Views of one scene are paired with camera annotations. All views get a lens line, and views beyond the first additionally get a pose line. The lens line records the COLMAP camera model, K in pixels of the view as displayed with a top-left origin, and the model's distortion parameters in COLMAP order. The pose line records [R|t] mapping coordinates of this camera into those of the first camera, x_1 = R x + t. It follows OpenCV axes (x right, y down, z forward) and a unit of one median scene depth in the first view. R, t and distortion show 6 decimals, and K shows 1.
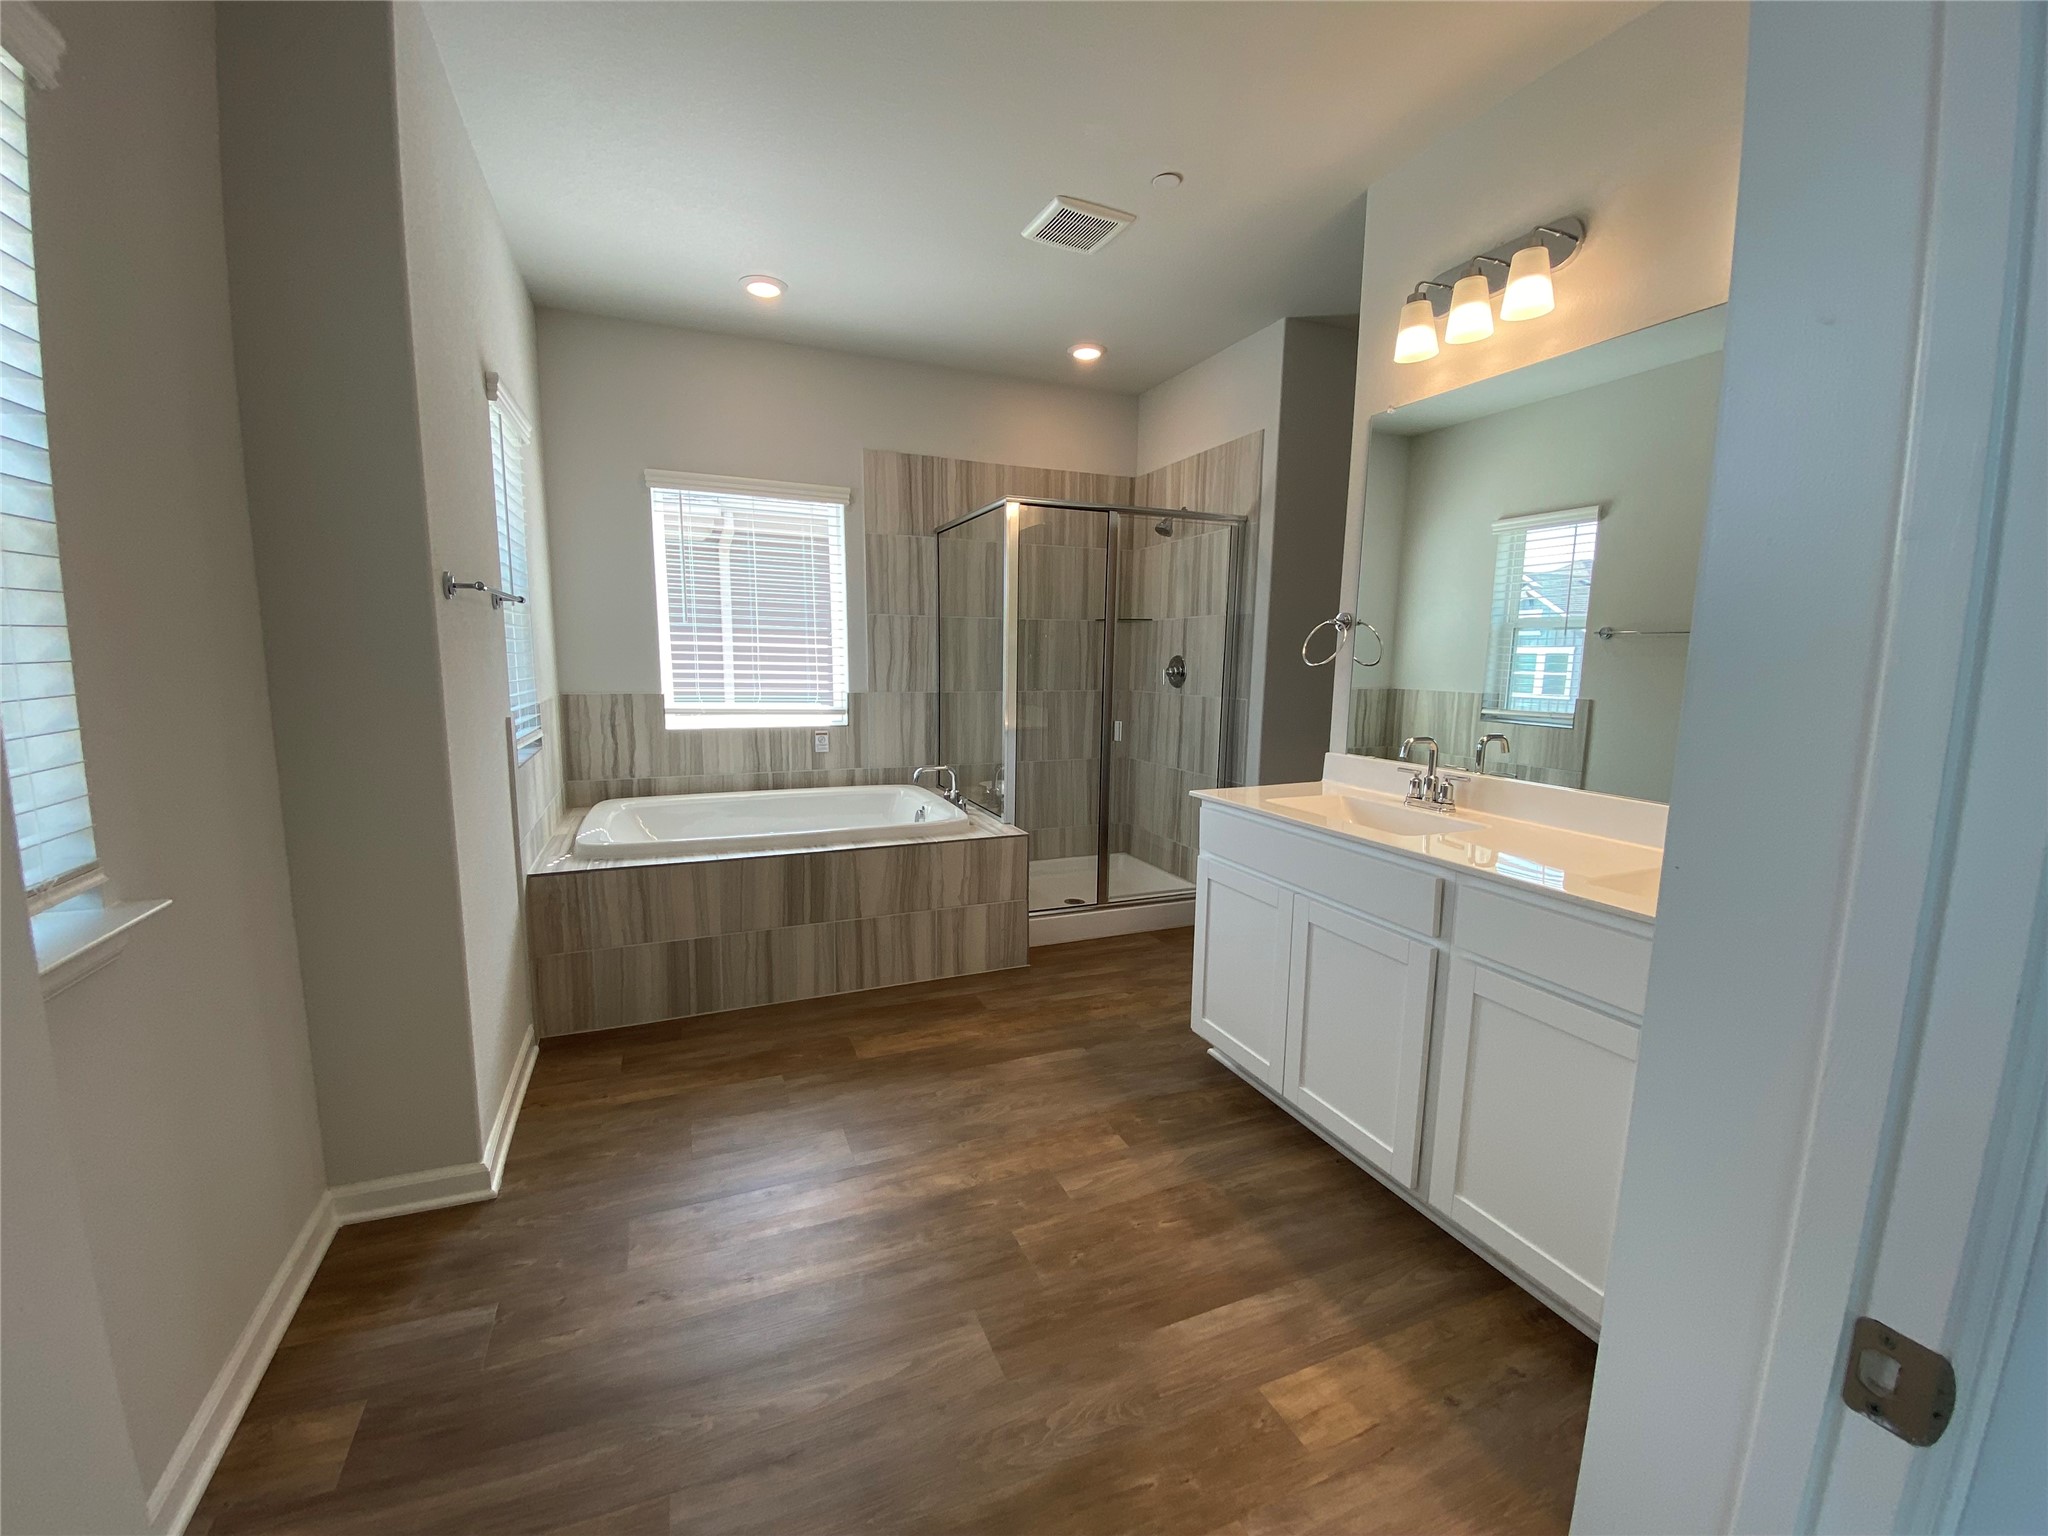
lens RADIAL K [[826.1, 0, 1030.3], [0, 826.1, 768.3], [0, 0, 1]] dist [0.003498, 0.000032]
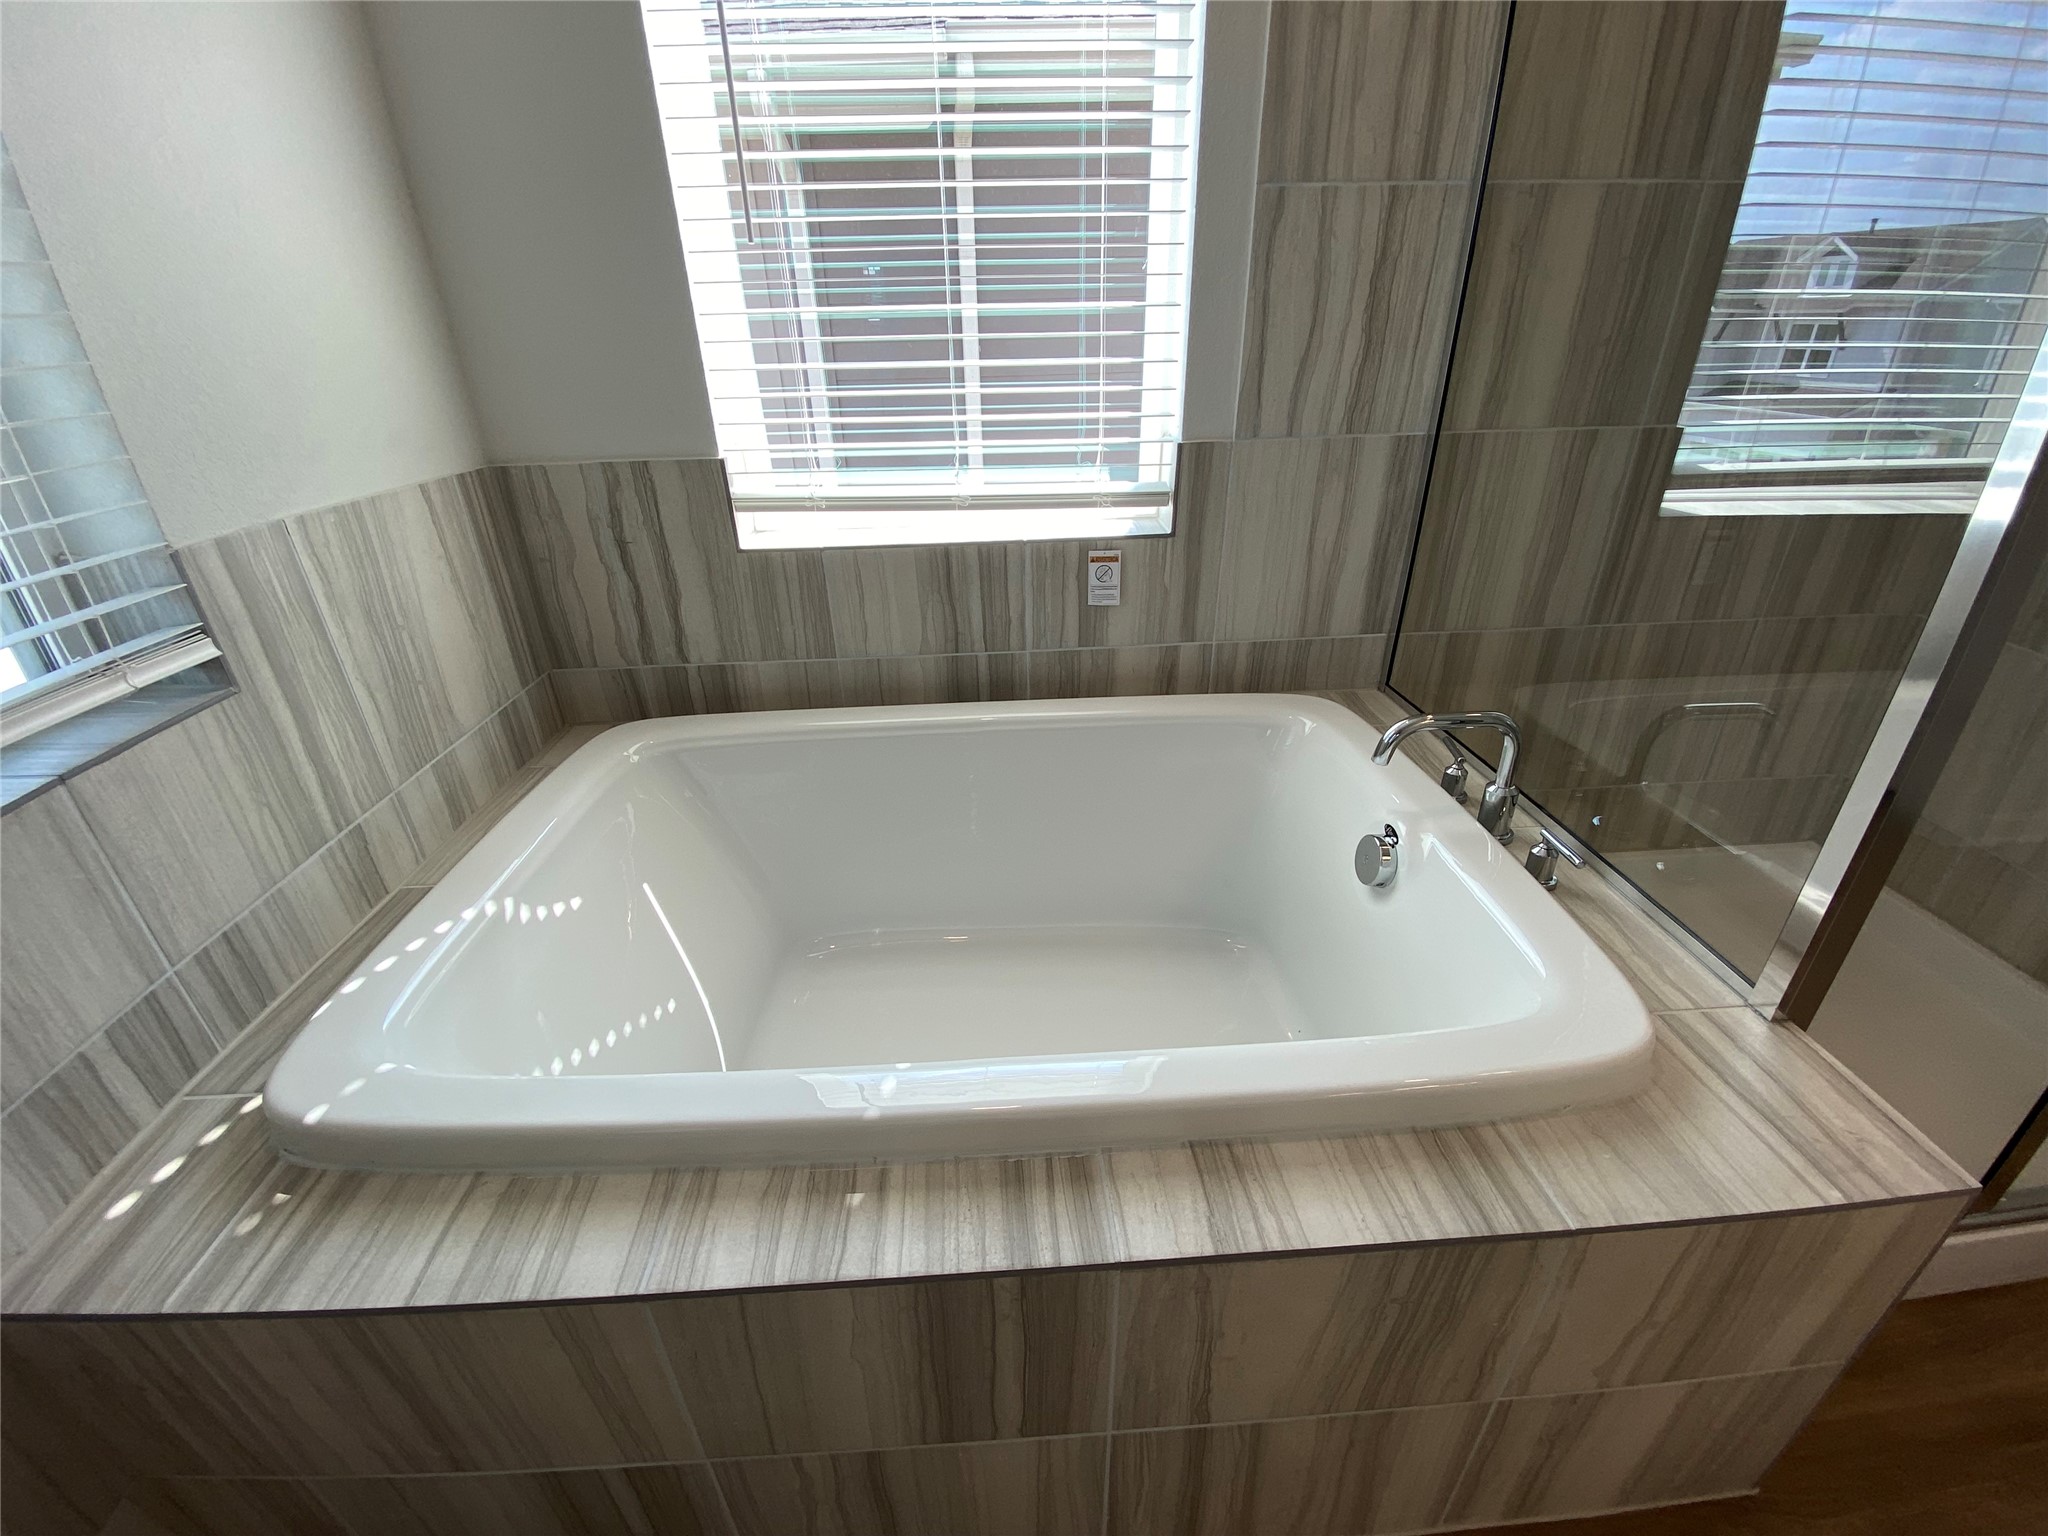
lens RADIAL K [[808.6, 0, 1012.5], [0, 808.6, 779.8], [0, 0, 1]] dist [0.009660, -0.000286]
pose [[0.936508, 0.131553, -0.325034, -0.157569], [-0.010520, 0.937079, 0.348959, -0.078926], [0.350489, -0.323383, 0.878966, 0.622584]]
